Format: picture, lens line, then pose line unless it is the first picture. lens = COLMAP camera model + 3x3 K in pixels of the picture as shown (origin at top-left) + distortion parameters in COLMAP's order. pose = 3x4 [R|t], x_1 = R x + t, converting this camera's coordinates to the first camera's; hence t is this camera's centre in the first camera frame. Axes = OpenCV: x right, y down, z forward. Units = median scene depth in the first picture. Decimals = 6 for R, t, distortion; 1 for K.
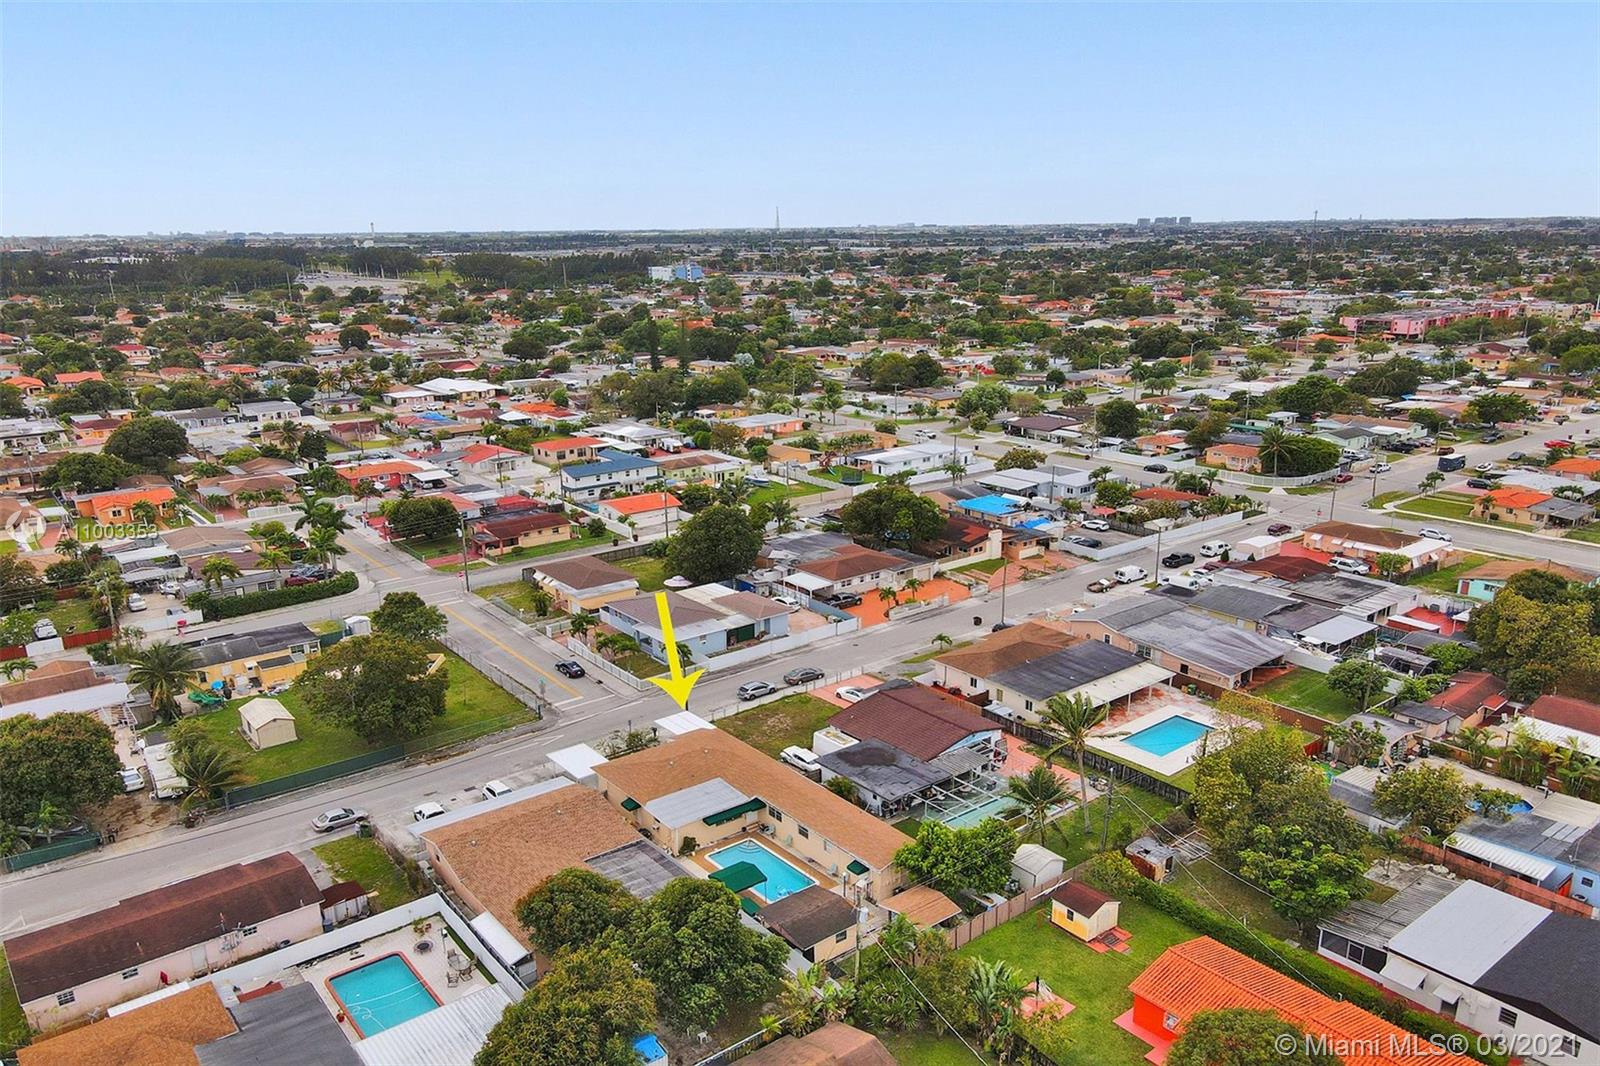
lens RADIAL K [[1179.0, 0, 800.0], [0, 1179.0, 533.0], [0, 0, 1]] dist [0.002800, 0.006013]
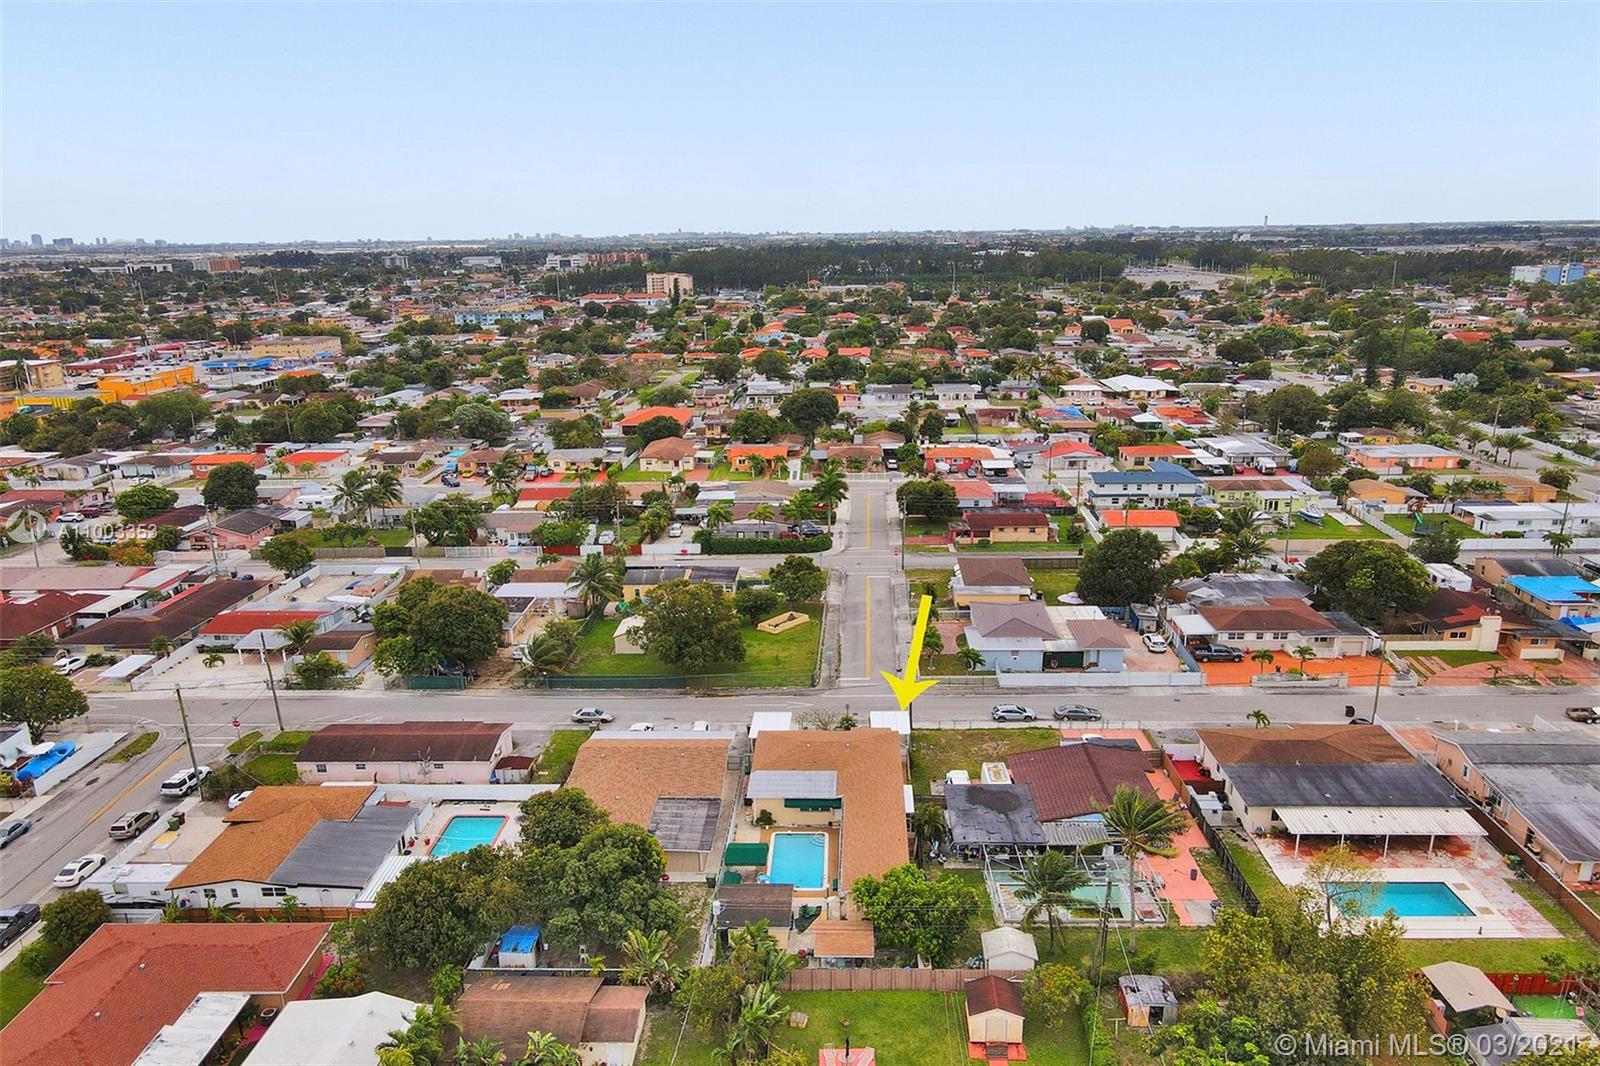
lens RADIAL K [[1179.0, 0, 800.0], [0, 1179.0, 533.0], [0, 0, 1]] dist [0.002800, 0.006013]
pose [[0.765583, 0.160228, -0.623065, 0.330346], [-0.156939, 0.985744, 0.060658, -0.036364], [0.623901, 0.051344, 0.779815, 0.099688]]
